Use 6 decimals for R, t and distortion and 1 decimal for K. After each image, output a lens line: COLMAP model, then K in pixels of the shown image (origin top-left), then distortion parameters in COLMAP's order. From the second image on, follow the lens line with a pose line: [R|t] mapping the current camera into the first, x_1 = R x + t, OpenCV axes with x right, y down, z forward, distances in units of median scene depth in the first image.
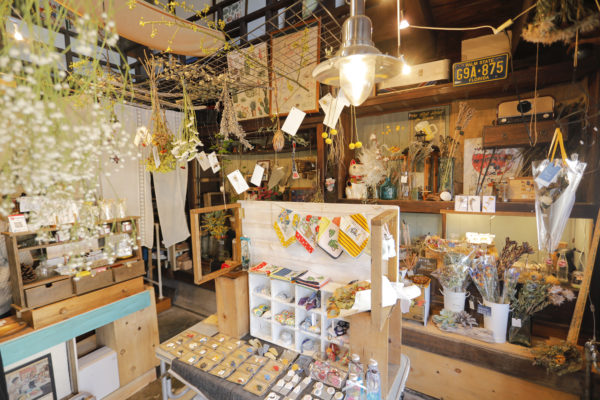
lens RADIAL K [[285.0, 0, 297.8], [0, 285.0, 200.3], [0, 0, 1]] dist [-0.000461, 0.001281]
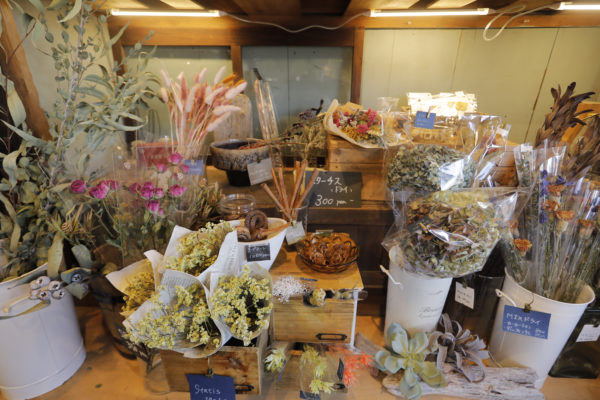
lens RADIAL K [[301.9, 0, 301.2], [0, 301.9, 200.3], [0, 0, 1]] dist [0.002335, 0.001104]
pose [[0.866083, -0.178042, 0.467121, 0.290376], [0.017193, 0.944483, 0.328111, 0.136948], [-0.499605, -0.276140, 0.821061, 0.830538]]
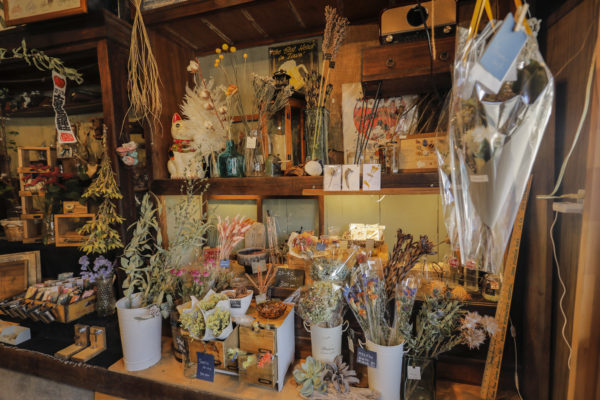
lens RADIAL K [[285.0, 0, 302.5], [0, 285.0, 199.5], [0, 0, 1]] dist [-0.000461, 0.001281]
pose [[0.959417, -0.034669, 0.279852, 0.351995], [0.030360, 0.999345, 0.019719, 0.044459], [-0.280352, -0.010422, 0.959841, 0.450497]]
